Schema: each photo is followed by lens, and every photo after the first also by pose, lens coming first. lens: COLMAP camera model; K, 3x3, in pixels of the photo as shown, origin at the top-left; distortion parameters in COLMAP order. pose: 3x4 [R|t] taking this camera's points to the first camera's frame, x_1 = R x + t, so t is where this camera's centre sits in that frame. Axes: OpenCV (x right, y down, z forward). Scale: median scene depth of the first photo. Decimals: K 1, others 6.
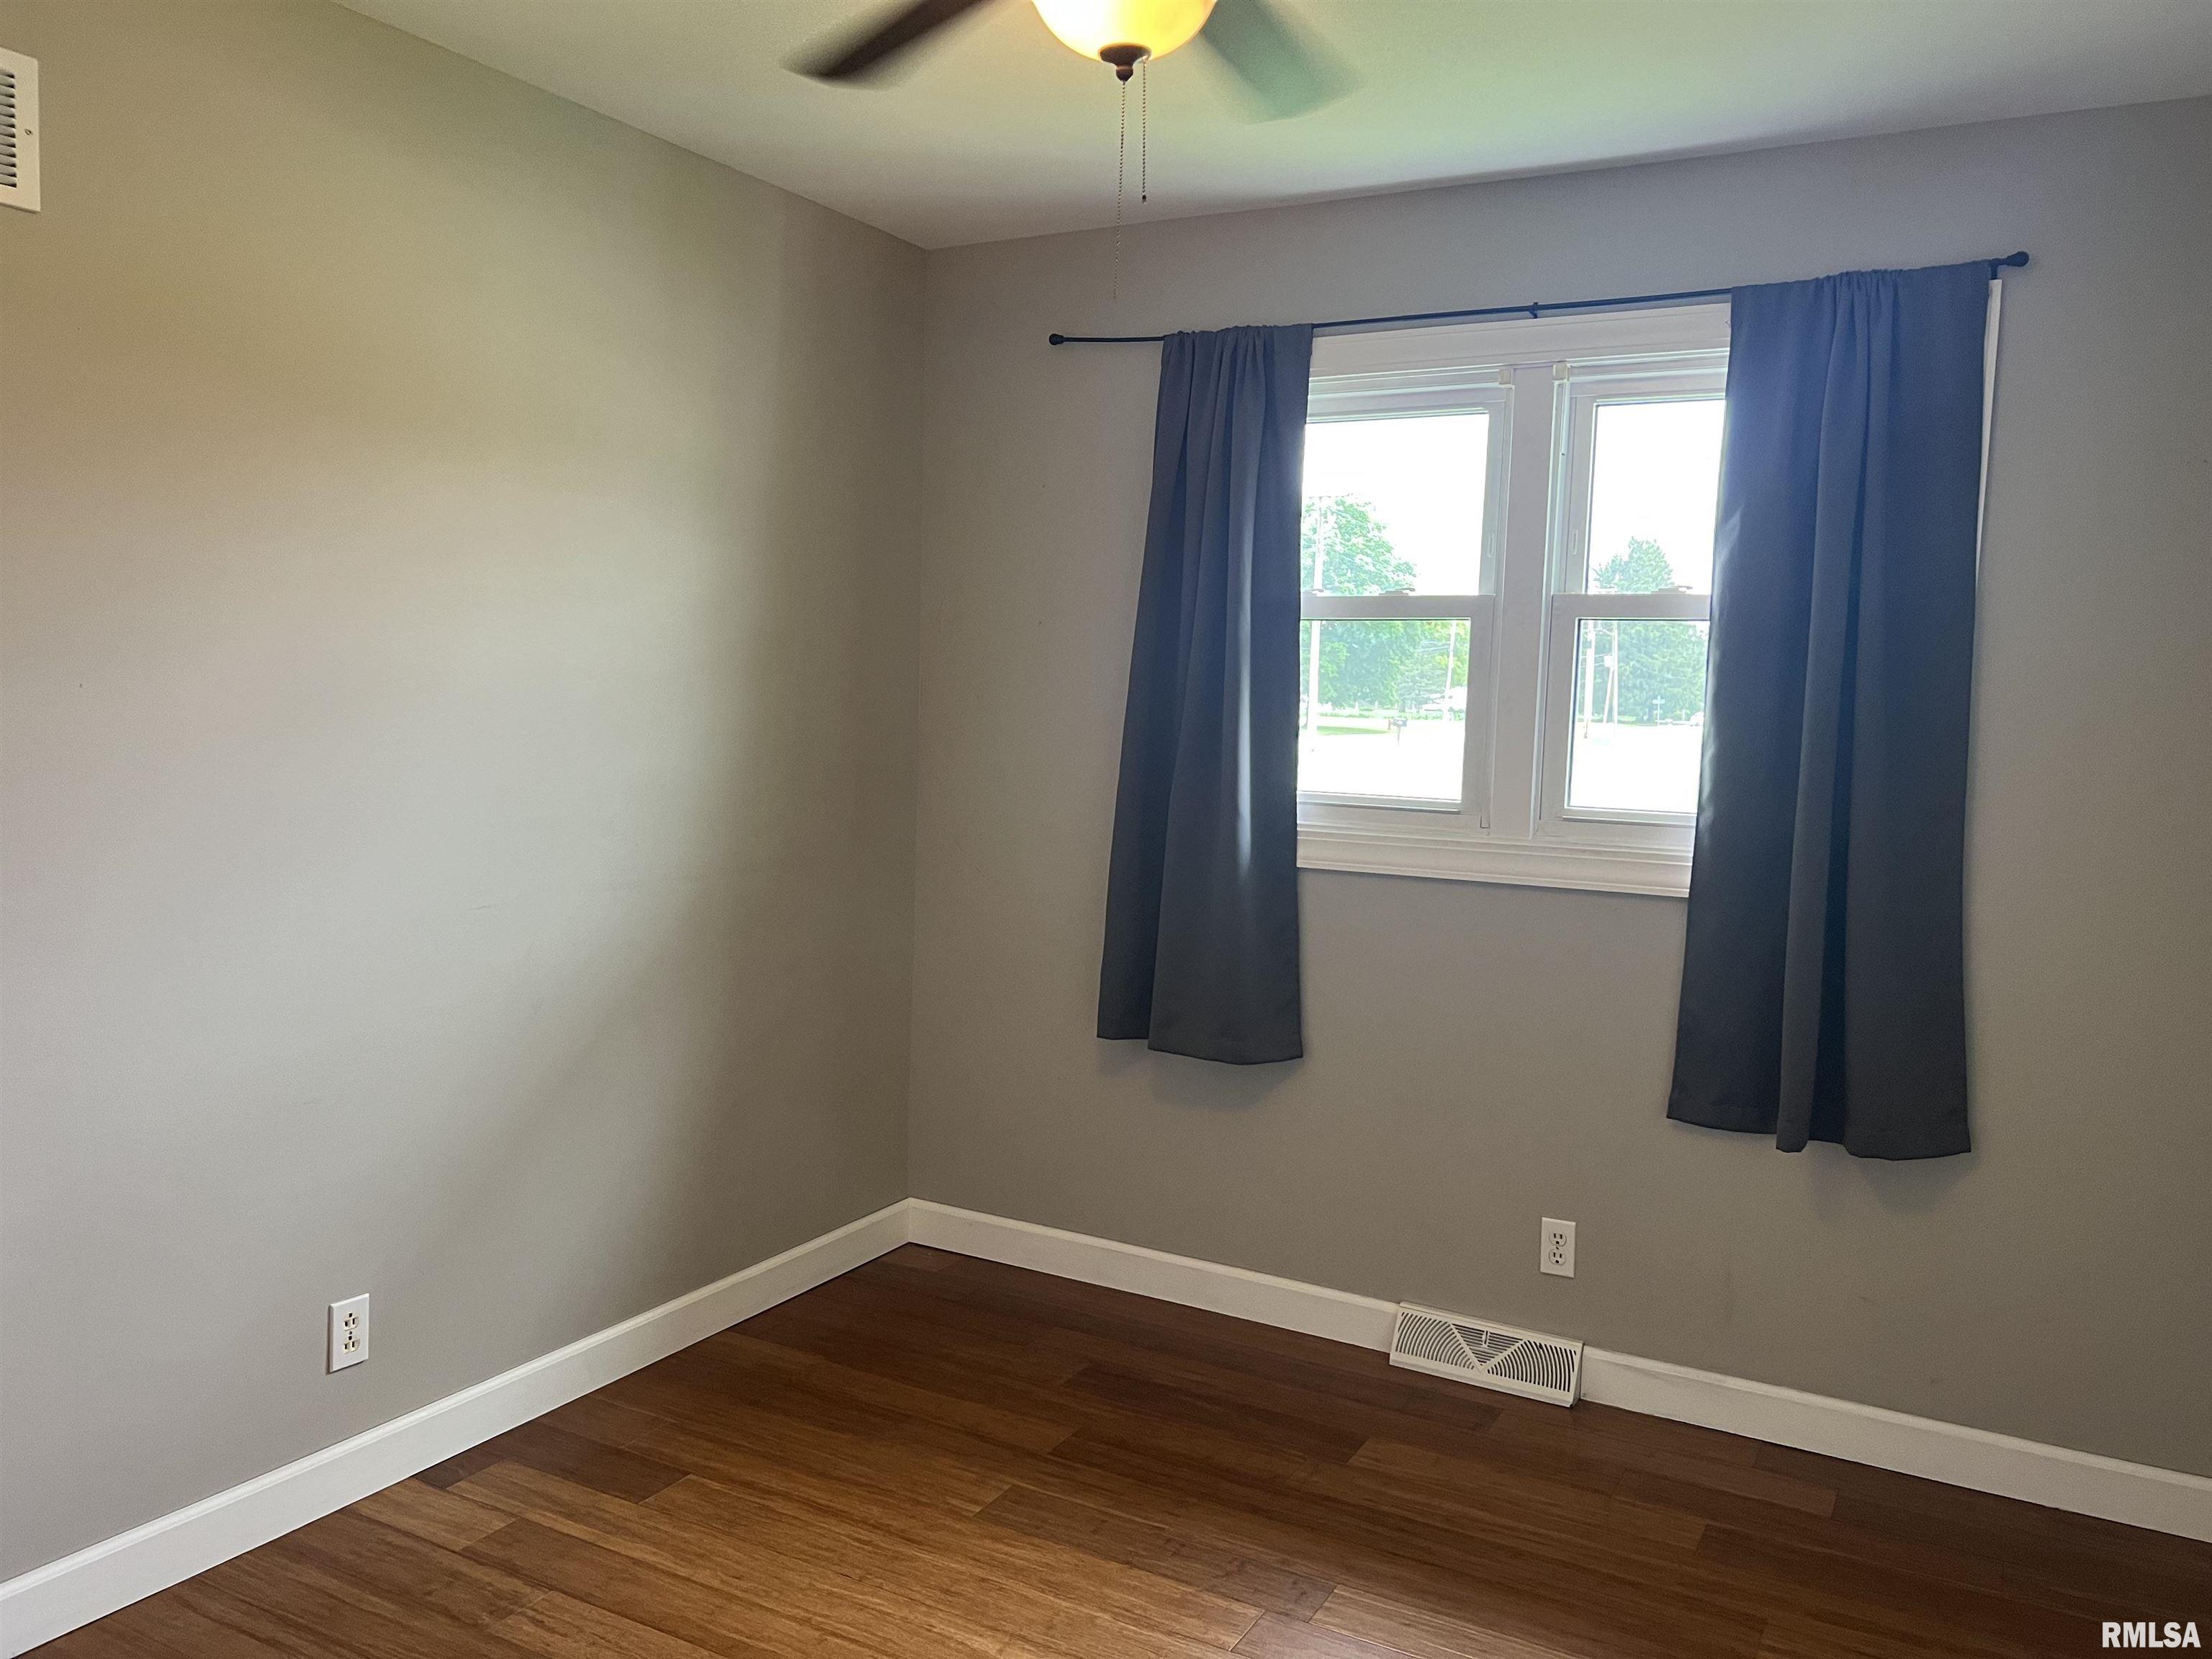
lens RADIAL K [[1673.6, 0, 1132.8], [0, 1673.6, 834.0], [0, 0, 1]] dist [0.062077, -0.068644]
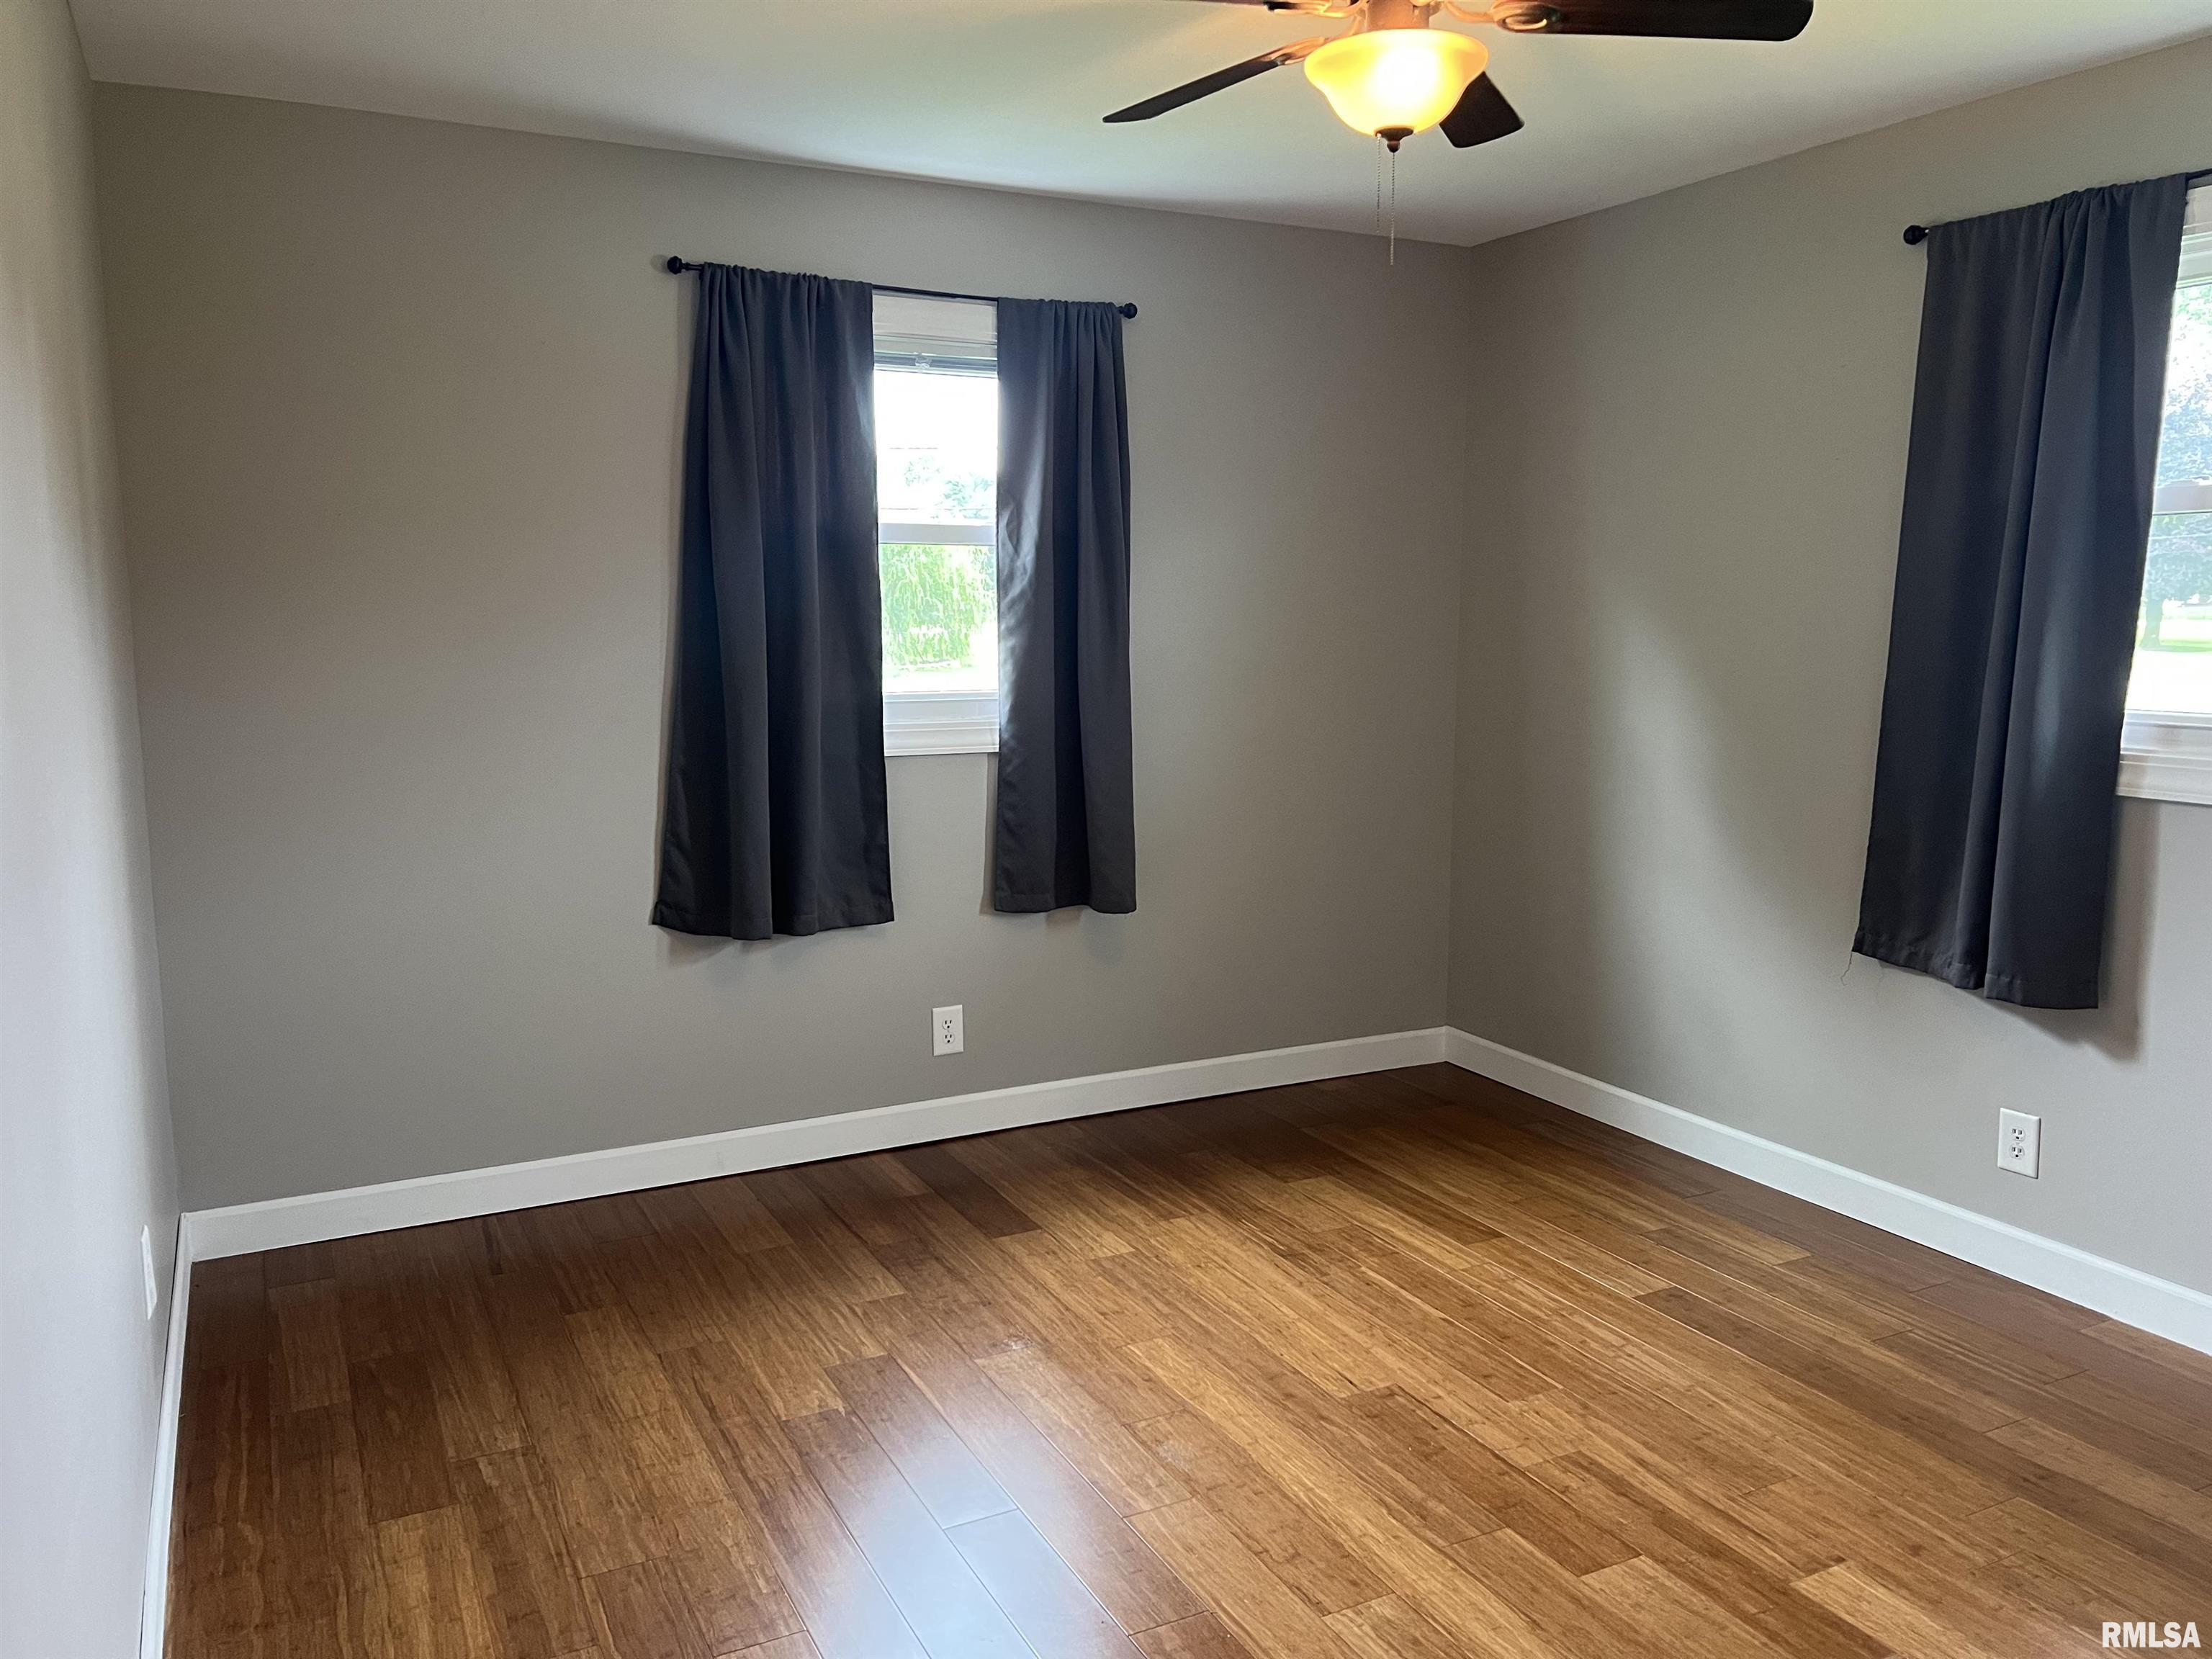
lens RADIAL K [[1665.6, 0, 1105.2], [0, 1665.6, 843.5], [0, 0, 1]] dist [0.121536, -0.196864]
pose [[0.843986, 0.061369, -0.532843, 0.138218], [-0.038006, 0.997778, 0.054720, 0.017746], [0.535017, -0.025932, 0.844443, -0.043130]]
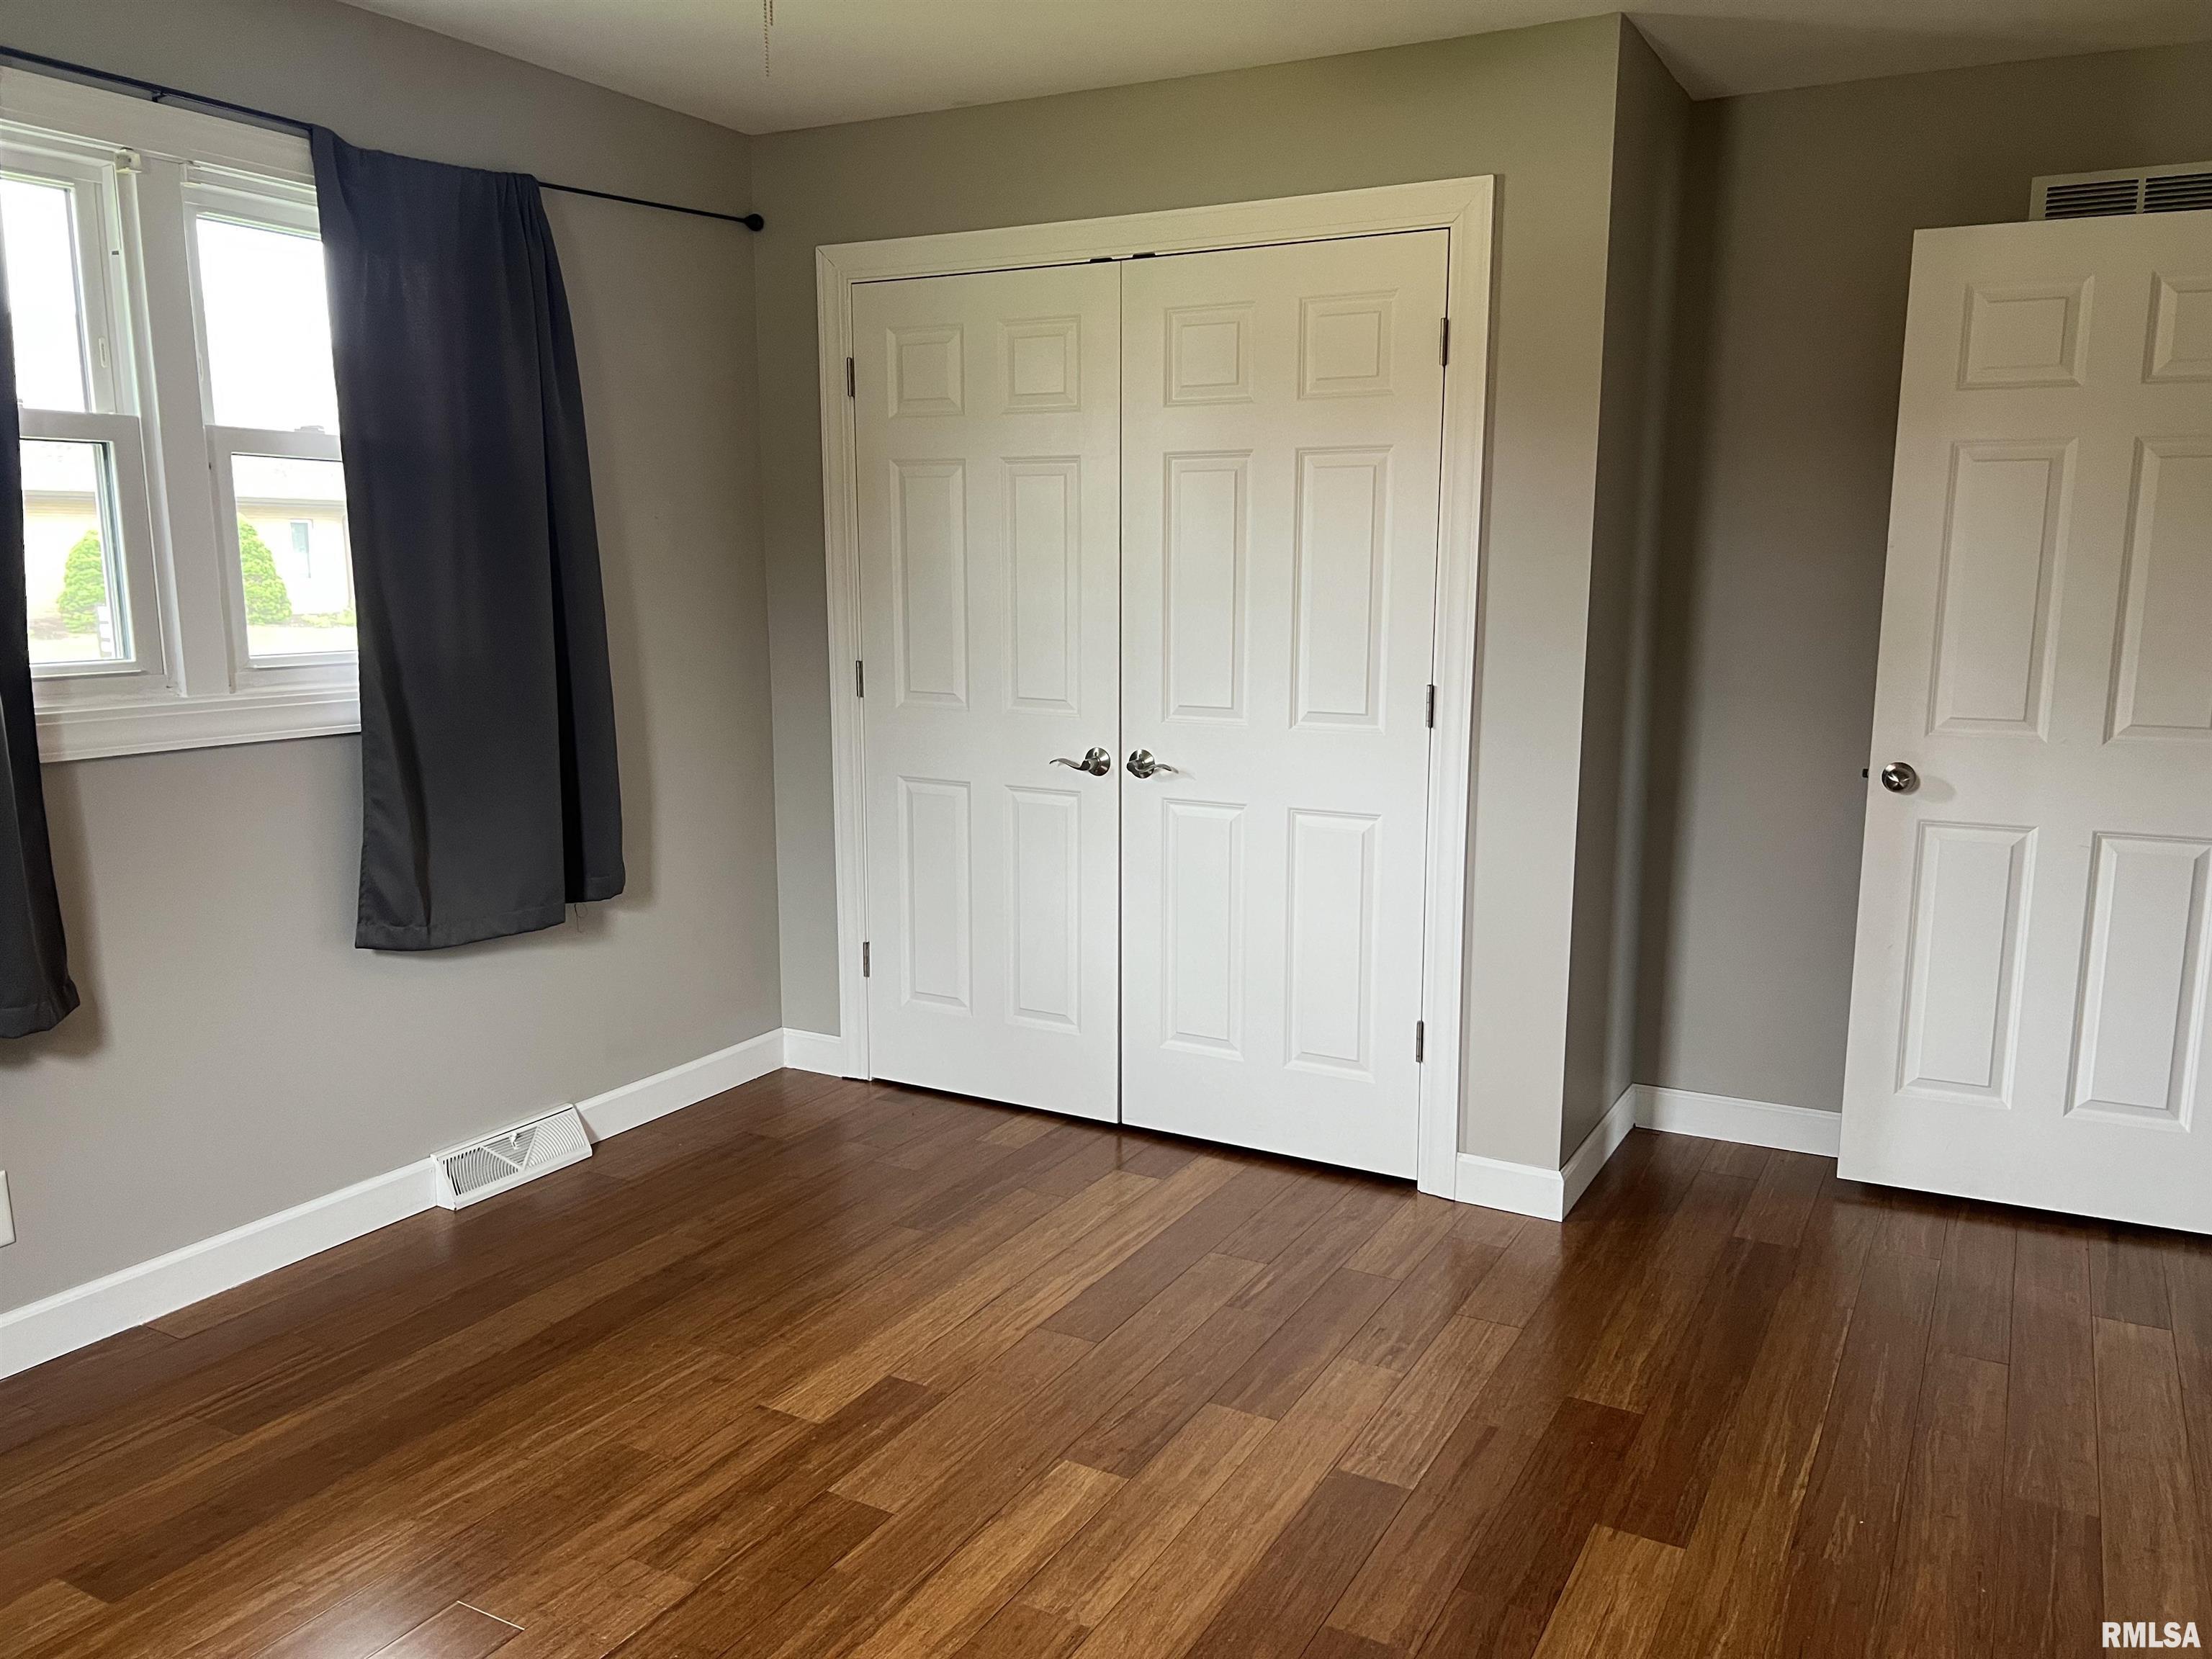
lens RADIAL K [[1673.6, 0, 1132.8], [0, 1673.6, 834.0], [0, 0, 1]] dist [0.062077, -0.068644]
pose [[-0.033930, -0.180390, 0.983010, -0.724817], [0.092543, 0.978783, 0.182808, -0.047054], [-0.995130, 0.097173, -0.016516, 0.551468]]
